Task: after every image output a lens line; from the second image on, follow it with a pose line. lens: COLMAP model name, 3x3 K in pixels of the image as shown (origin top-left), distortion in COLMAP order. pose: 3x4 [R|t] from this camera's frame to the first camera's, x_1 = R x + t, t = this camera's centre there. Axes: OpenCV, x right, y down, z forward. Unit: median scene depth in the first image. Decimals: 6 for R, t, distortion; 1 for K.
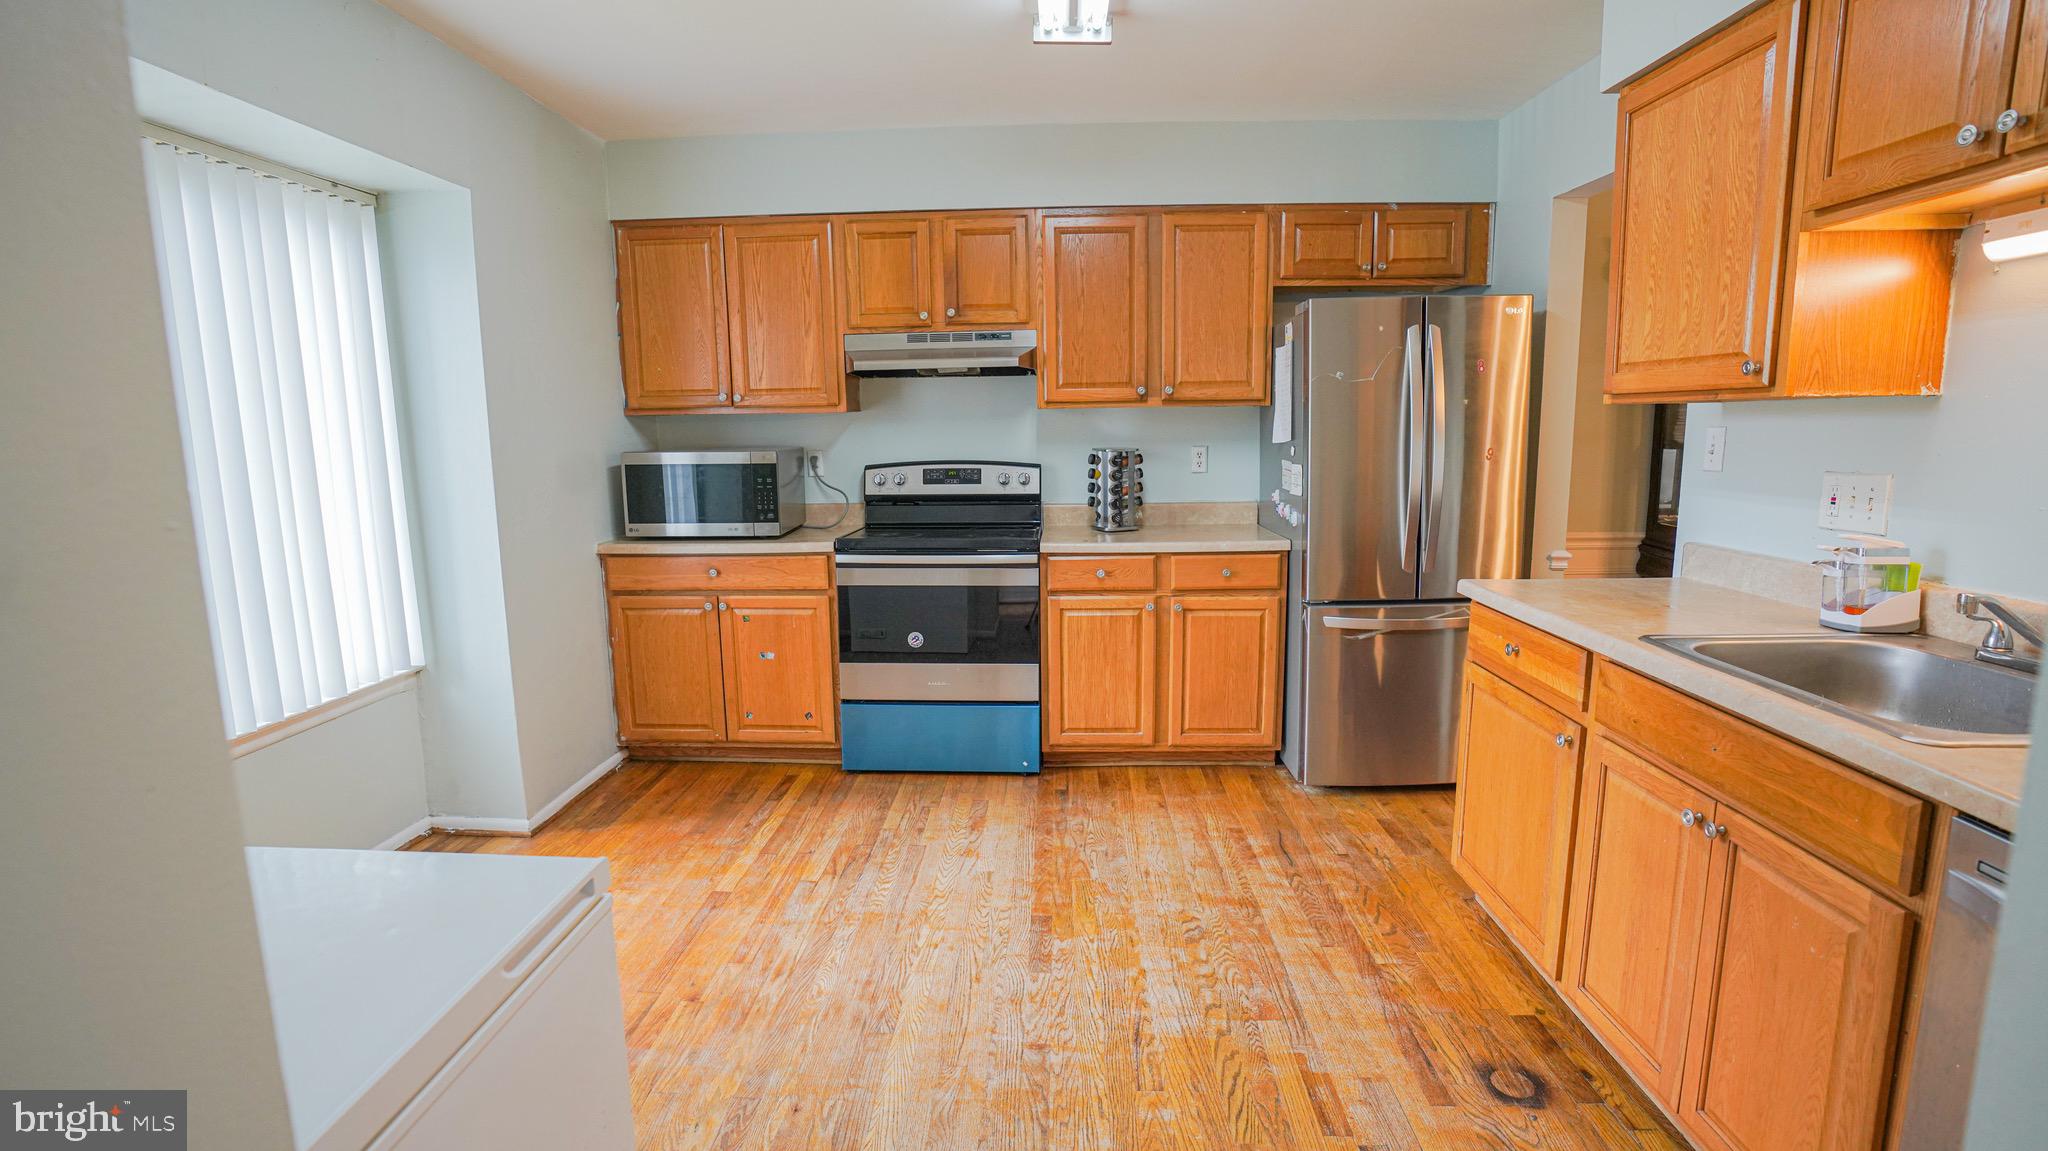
lens RADIAL K [[947.0, 0, 1045.2], [0, 947.0, 572.2], [0, 0, 1]] dist [-0.031598, 0.008982]
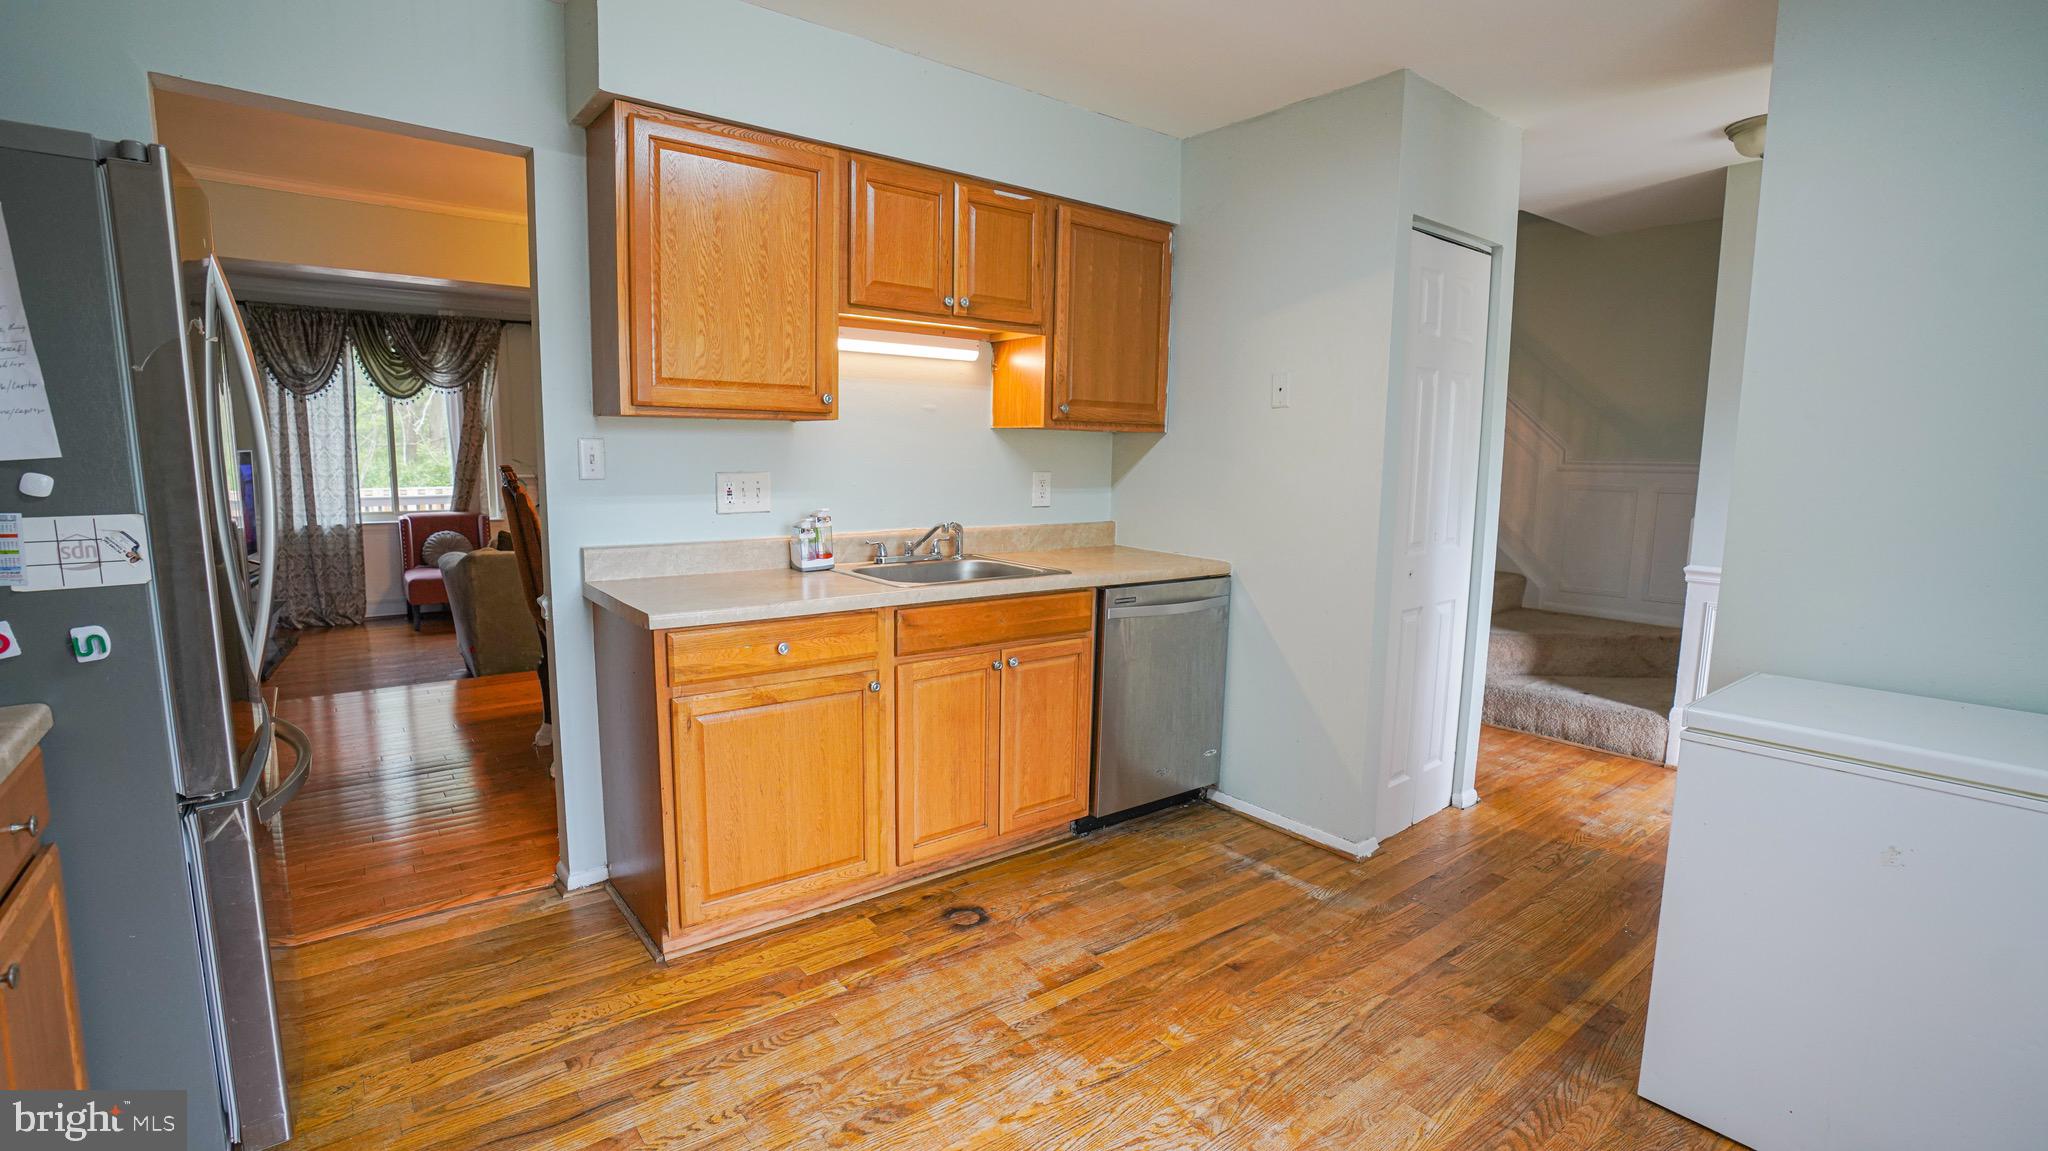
lens RADIAL K [[947.0, 0, 1013.6], [0, 947.0, 582.6], [0, 0, 1]] dist [-0.031598, 0.008982]
pose [[-0.621653, -0.111764, 0.775278, -0.531214], [0.110254, 0.967429, 0.227871, -0.223662], [-0.775494, 0.227134, -0.589083, 1.544126]]
